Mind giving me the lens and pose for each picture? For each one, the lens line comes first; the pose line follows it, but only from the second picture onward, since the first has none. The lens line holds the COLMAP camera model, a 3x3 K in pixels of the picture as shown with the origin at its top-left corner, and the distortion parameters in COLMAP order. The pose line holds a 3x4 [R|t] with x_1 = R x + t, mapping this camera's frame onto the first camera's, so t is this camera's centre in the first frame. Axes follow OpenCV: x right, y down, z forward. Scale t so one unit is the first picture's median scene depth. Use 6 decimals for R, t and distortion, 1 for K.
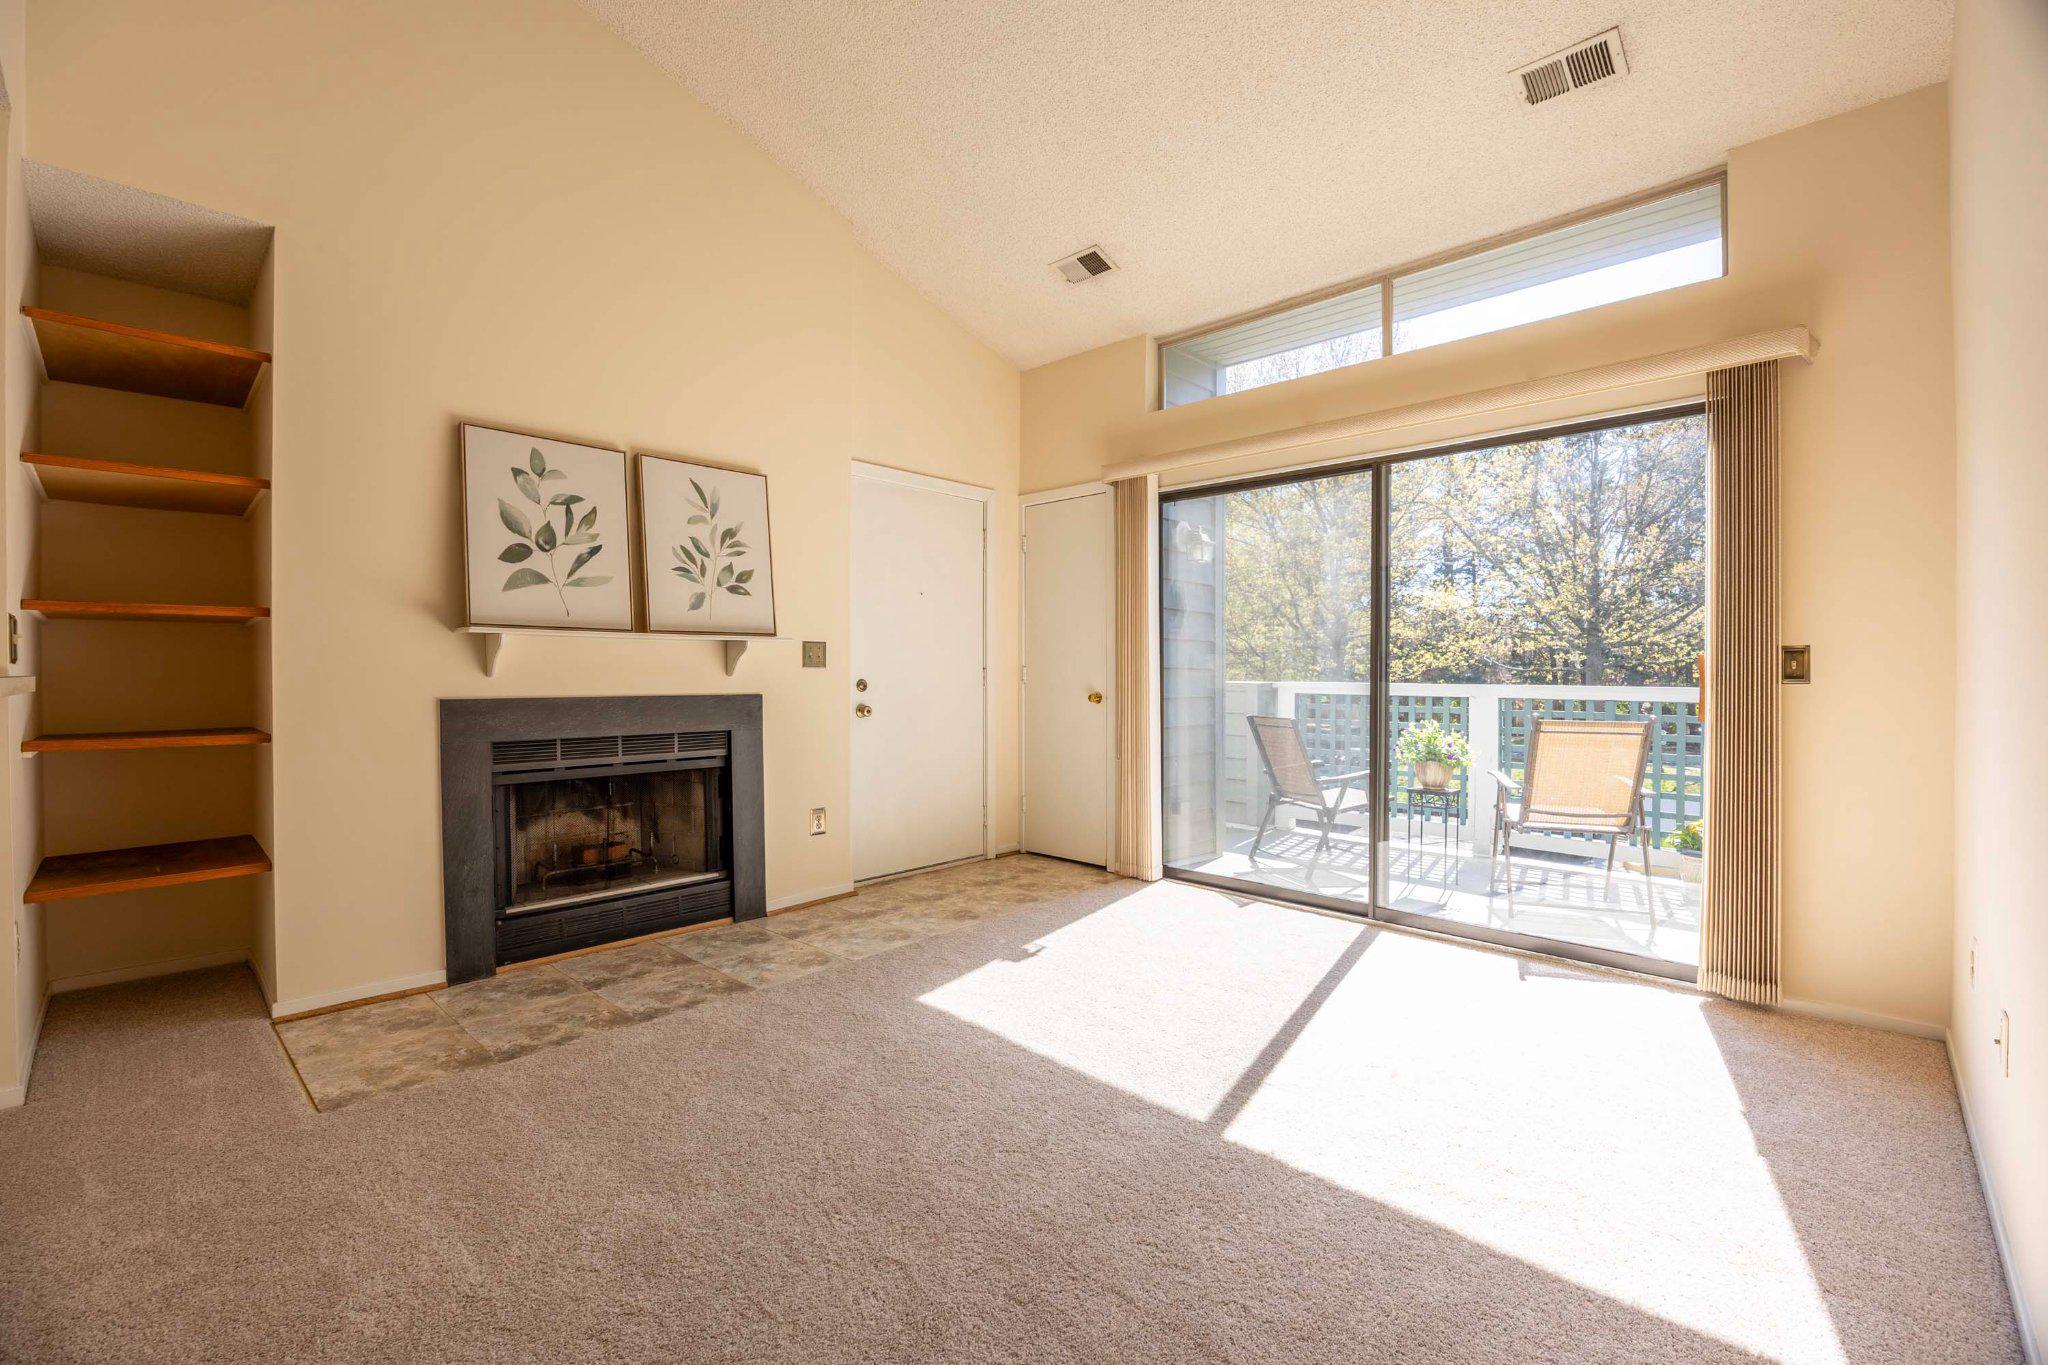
lens RADIAL K [[886.6, 0, 1016.8], [0, 886.6, 676.3], [0, 0, 1]] dist [-0.019527, 0.003079]
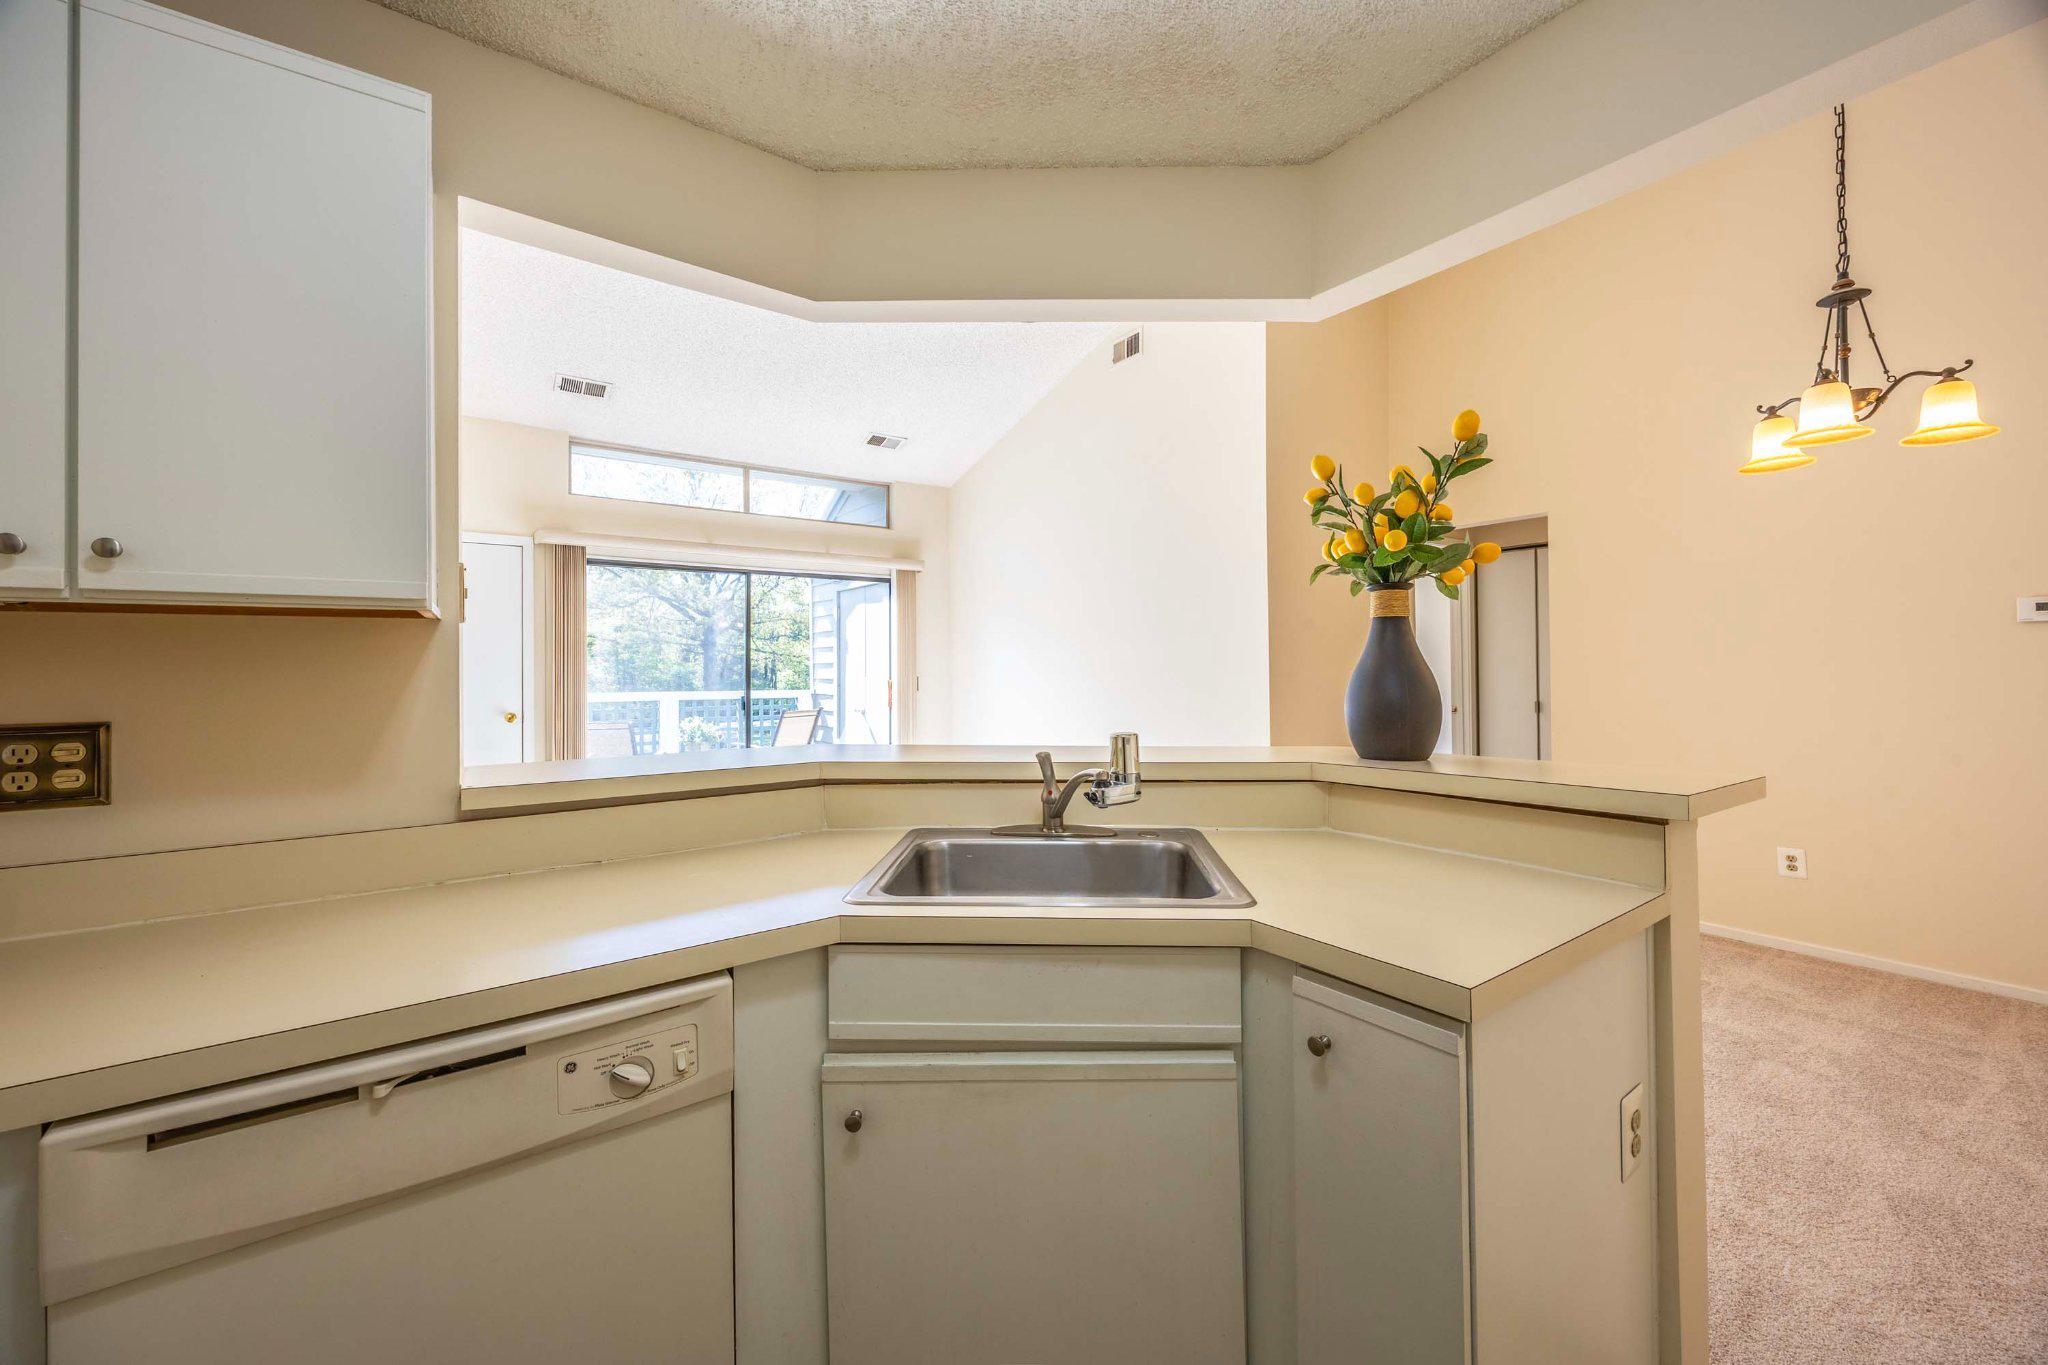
lens RADIAL K [[780.9, 0, 1036.3], [0, 780.9, 663.2], [0, 0, 1]] dist [-0.001982, -0.000454]
pose [[0.186733, -0.004192, 0.982402, -1.007384], [0.007006, 0.999971, 0.002935, -0.058764], [-0.982386, 0.006335, 0.186757, 0.140698]]
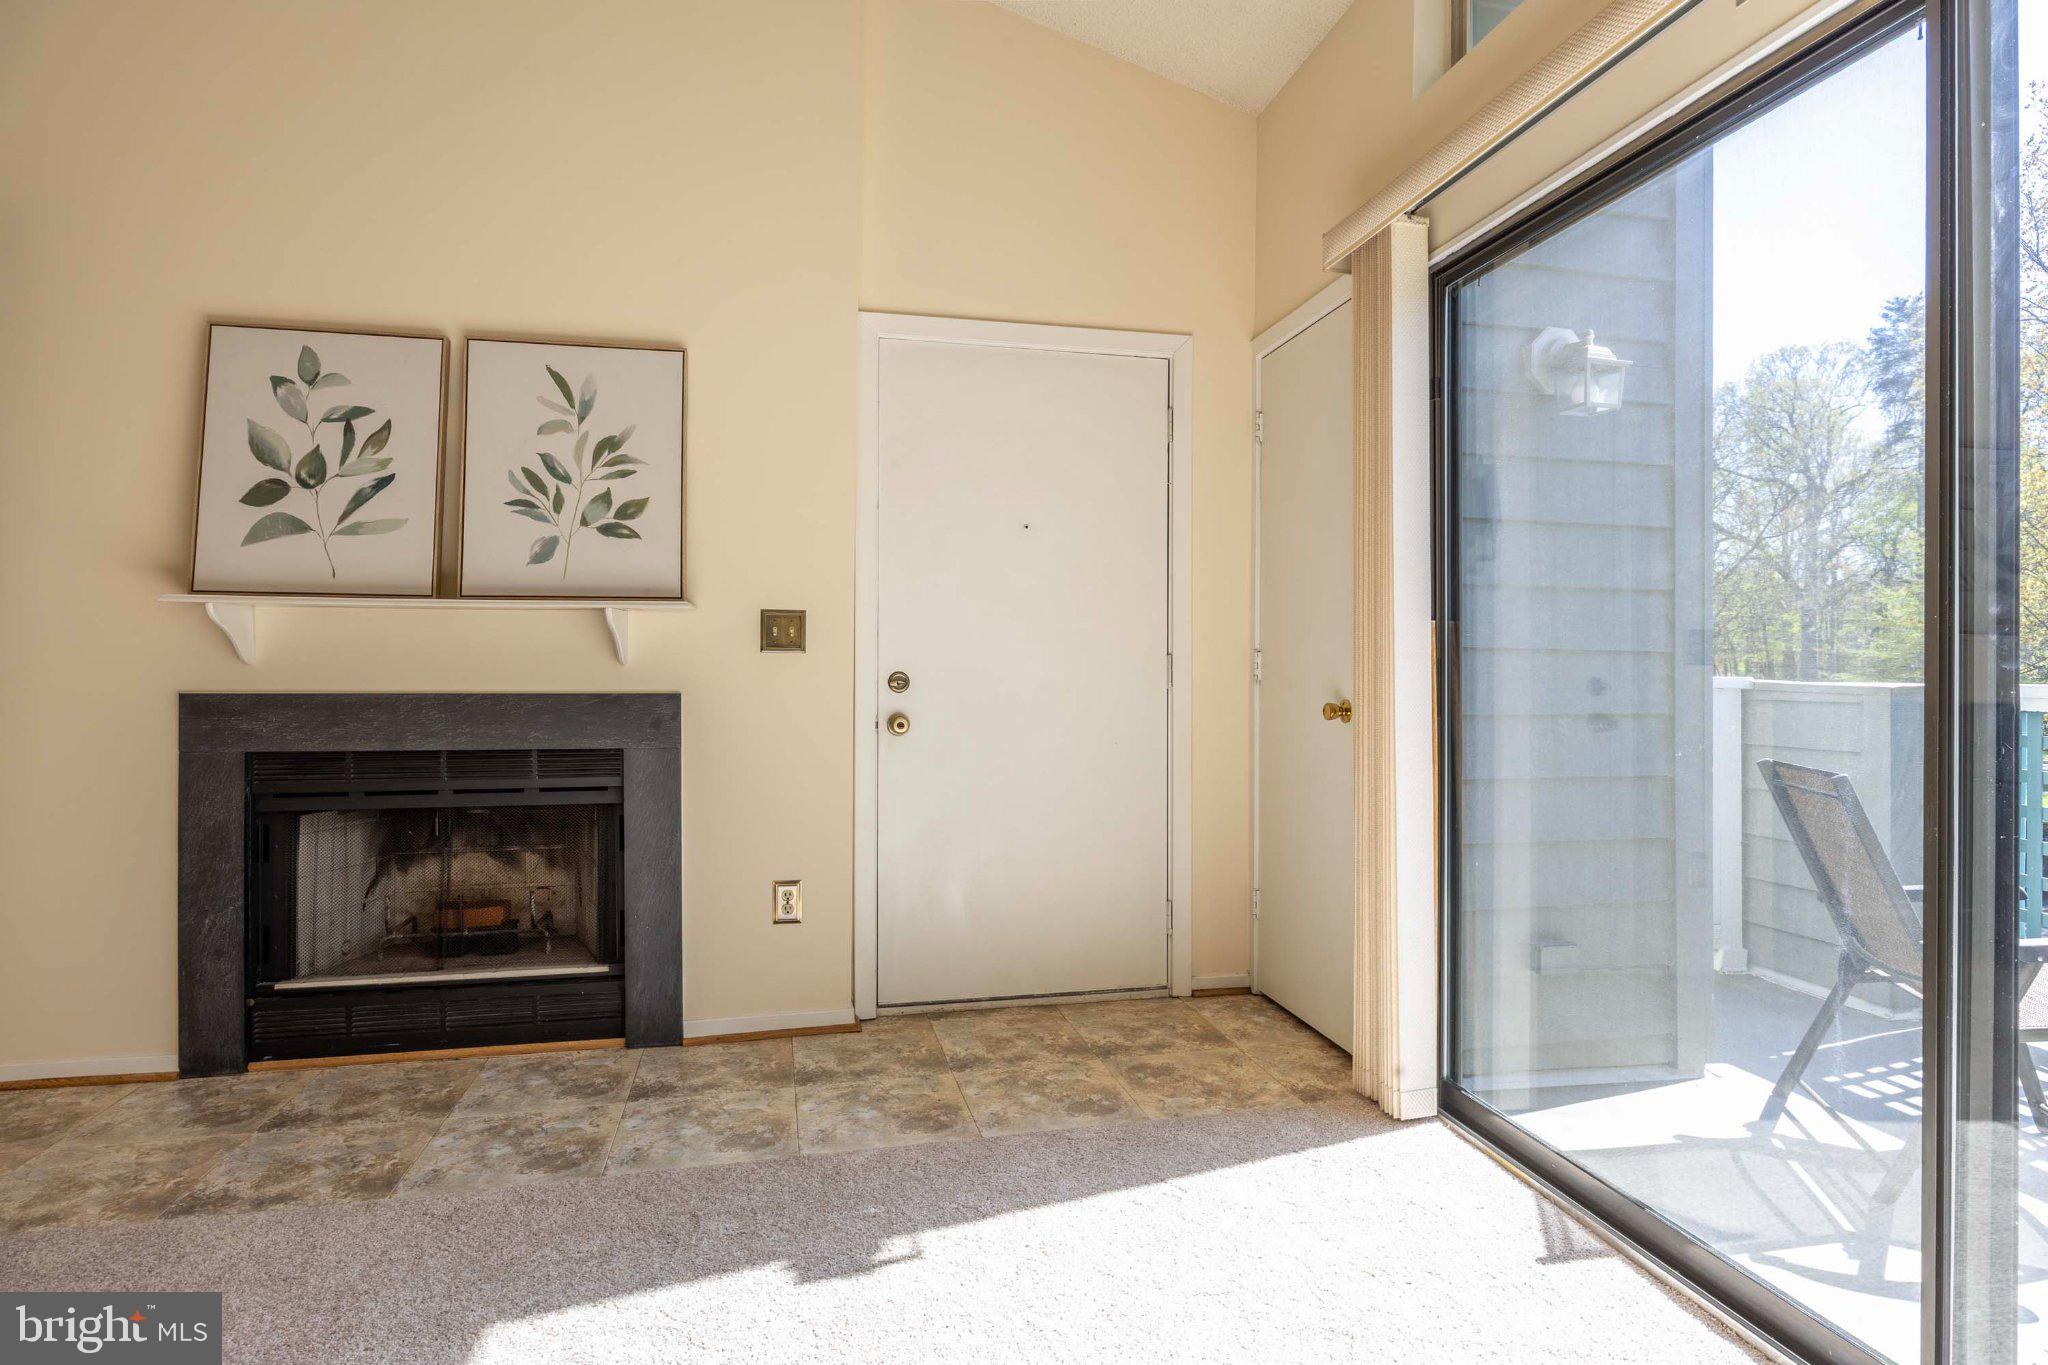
lens RADIAL K [[1056.9, 0, 1013.0], [0, 1056.9, 662.2], [0, 0, 1]] dist [-0.012864, 0.002775]
pose [[0.823539, -0.004368, -0.567243, 0.342957], [-0.003748, 0.999907, -0.013140, 0.006925], [0.567247, 0.012947, 0.823446, 0.515353]]
